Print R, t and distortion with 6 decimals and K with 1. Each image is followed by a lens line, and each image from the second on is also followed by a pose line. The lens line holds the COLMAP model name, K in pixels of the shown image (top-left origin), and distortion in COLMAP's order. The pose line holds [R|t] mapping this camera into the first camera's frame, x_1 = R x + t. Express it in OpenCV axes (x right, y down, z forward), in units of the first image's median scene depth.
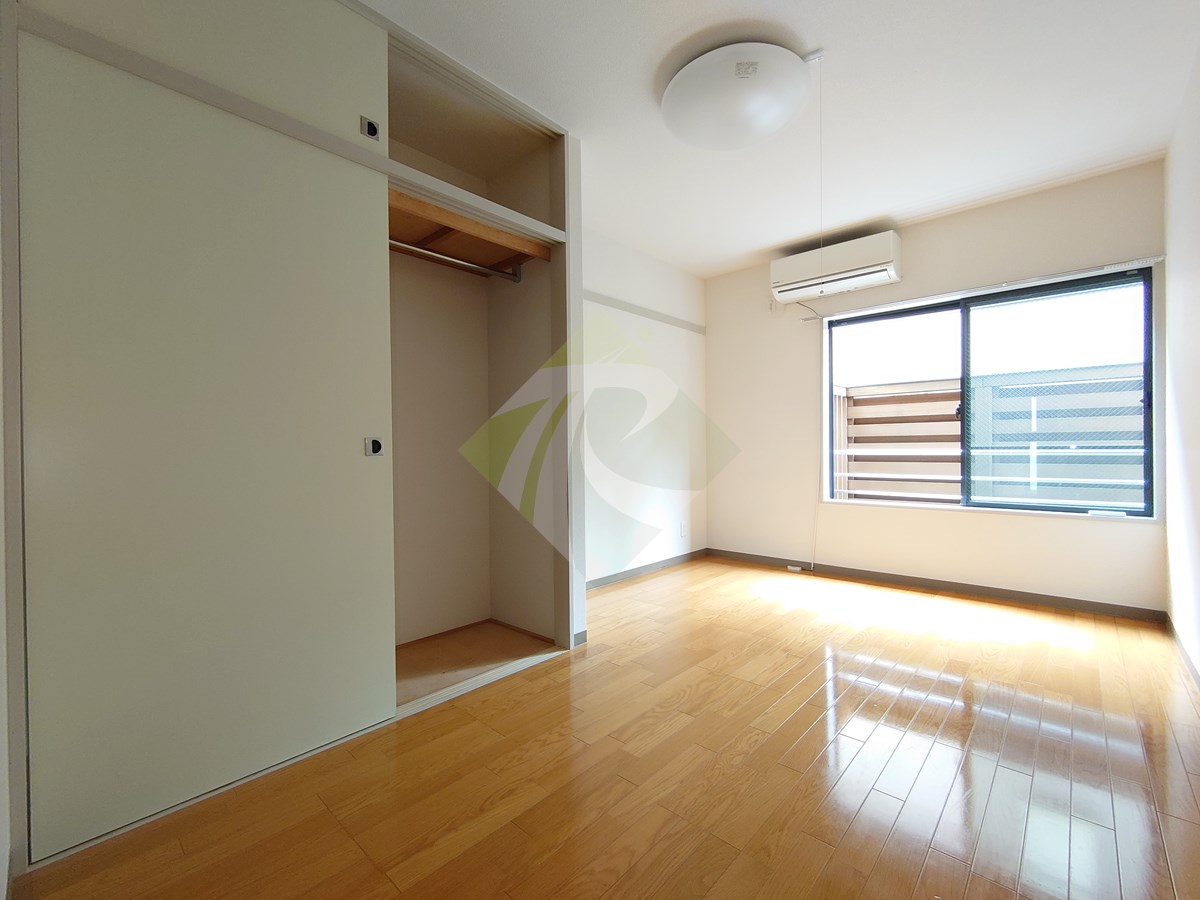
lens RADIAL K [[526.7, 0, 605.1], [0, 526.7, 451.5], [0, 0, 1]] dist [-0.003207, 0.000123]
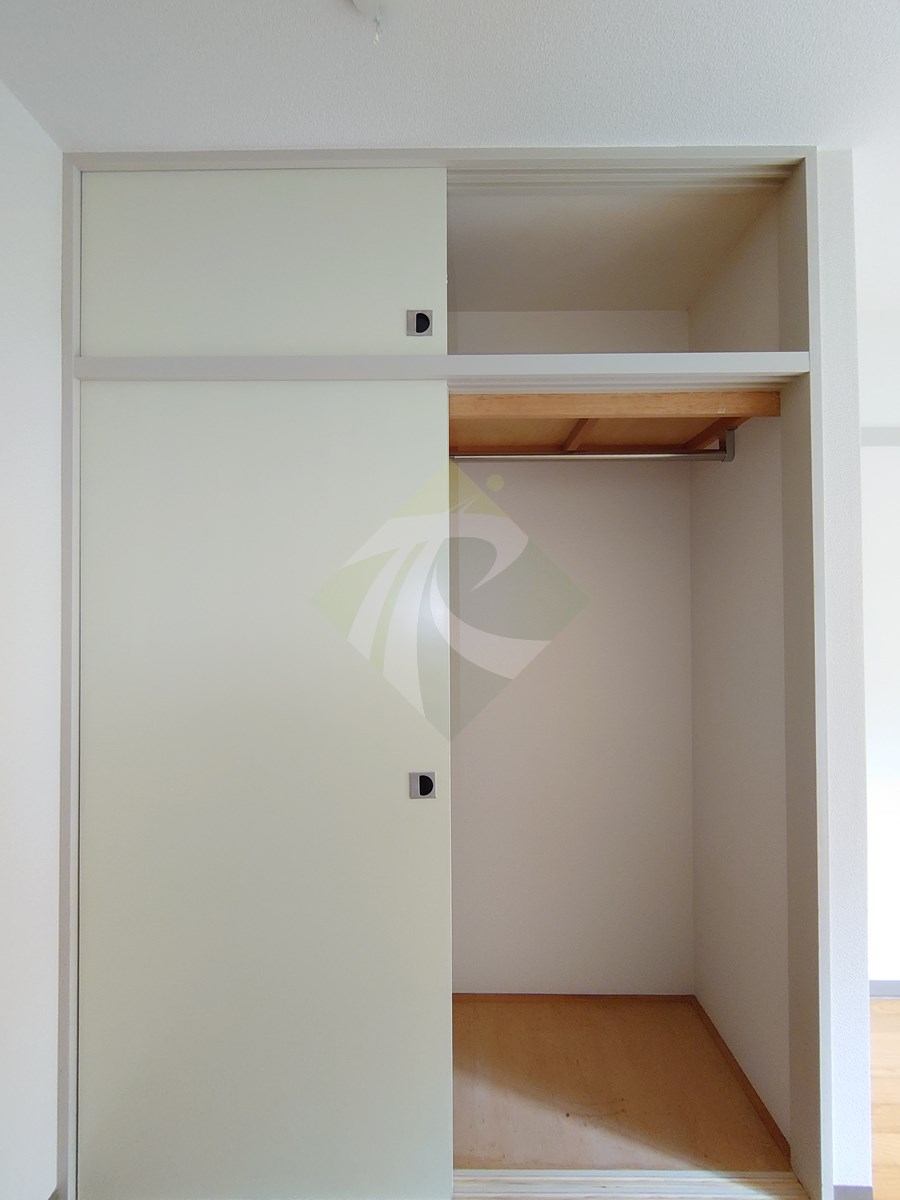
lens RADIAL K [[526.7, 0, 449.4], [0, 526.7, 604.0], [0, 0, 1]] dist [-0.003207, 0.000123]
pose [[0.666259, -0.002607, -0.745716, 0.075077], [0.001288, 0.999996, -0.002345, -0.193185], [0.745720, 0.000602, 0.666260, 0.452603]]
